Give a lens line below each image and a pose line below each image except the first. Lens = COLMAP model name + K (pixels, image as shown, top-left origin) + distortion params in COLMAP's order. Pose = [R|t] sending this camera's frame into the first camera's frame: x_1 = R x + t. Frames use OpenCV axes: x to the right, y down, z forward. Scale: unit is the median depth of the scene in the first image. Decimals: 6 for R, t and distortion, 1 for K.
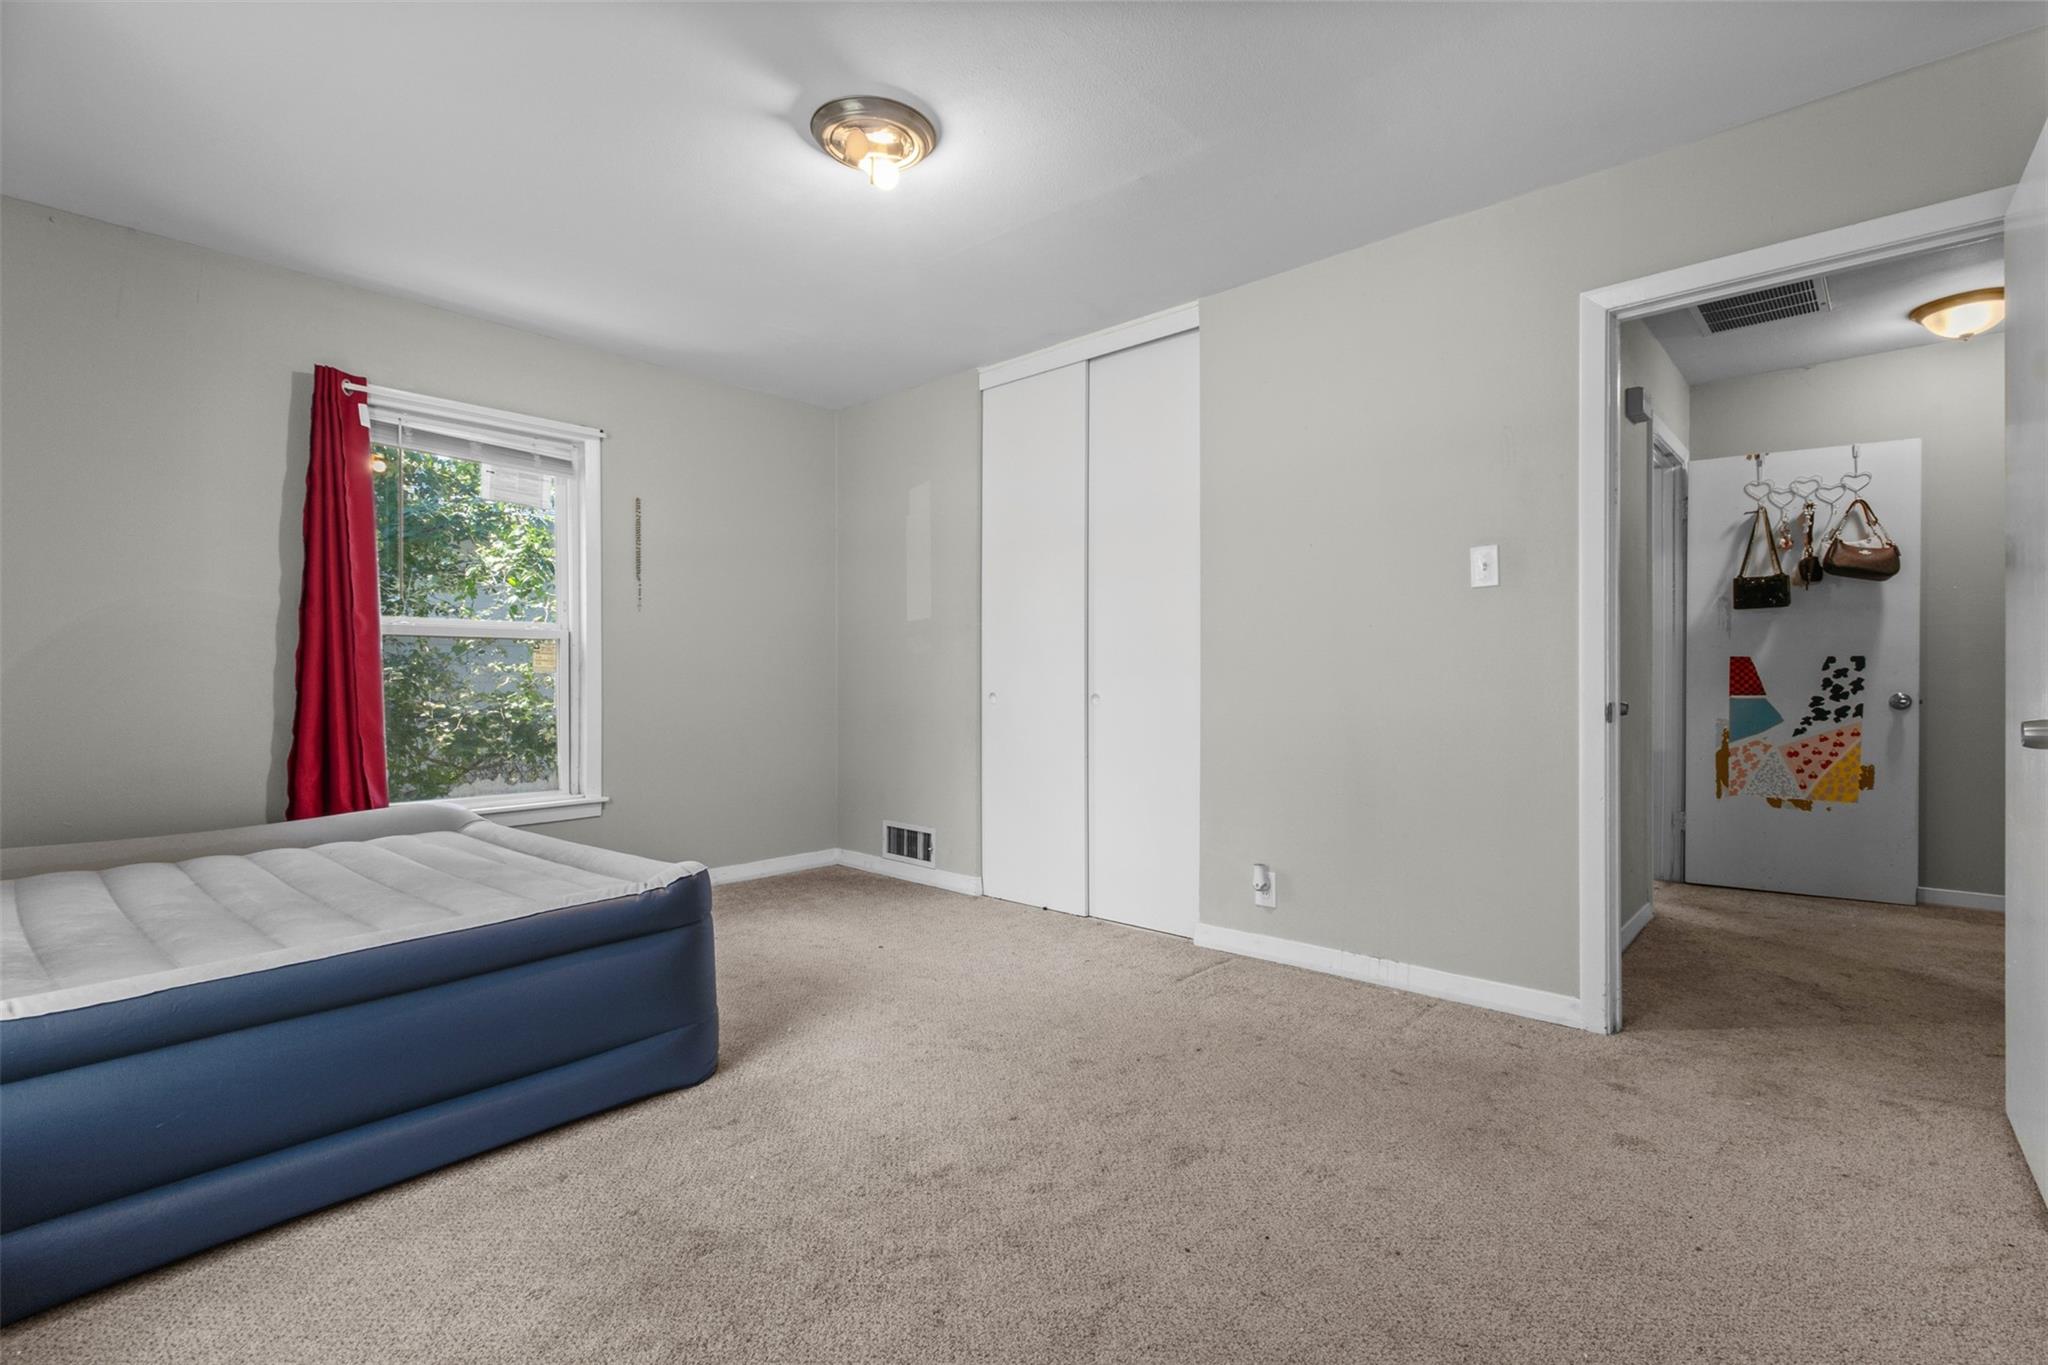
lens RADIAL K [[918.4, 0, 1027.6], [0, 918.4, 683.2], [0, 0, 1]] dist [0.000856, -0.000015]
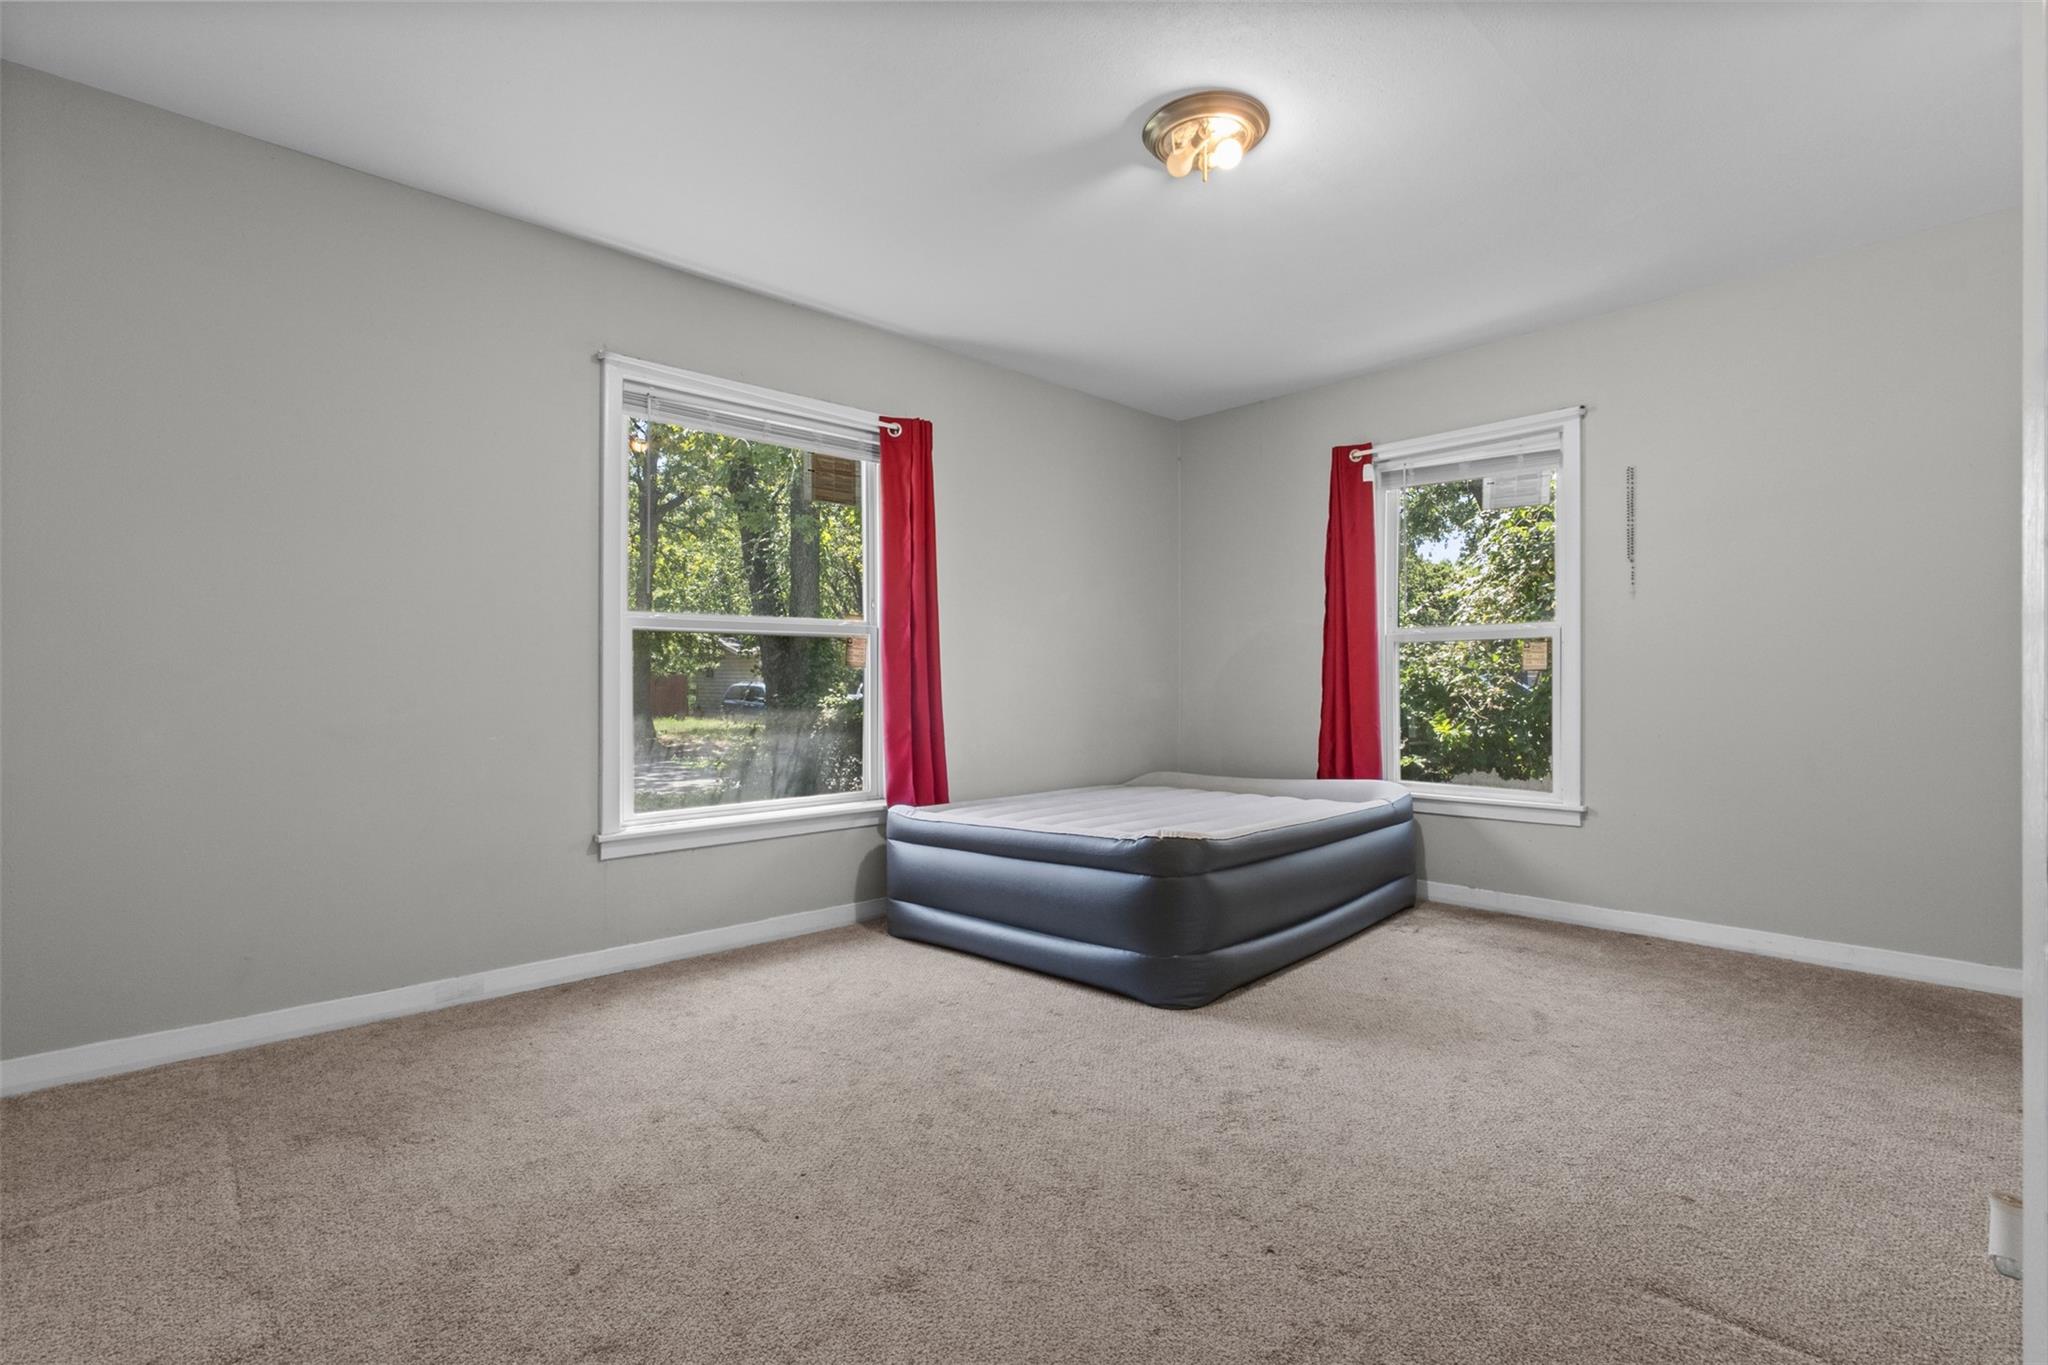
lens RADIAL K [[918.4, 0, 1027.6], [0, 918.4, 683.2], [0, 0, 1]] dist [0.000856, -0.000015]
pose [[-0.063863, 0.000531, -0.997959, 0.524630], [0.000760, 1.000000, 0.000483, 0.000516], [0.997958, -0.000728, -0.063863, 0.545075]]
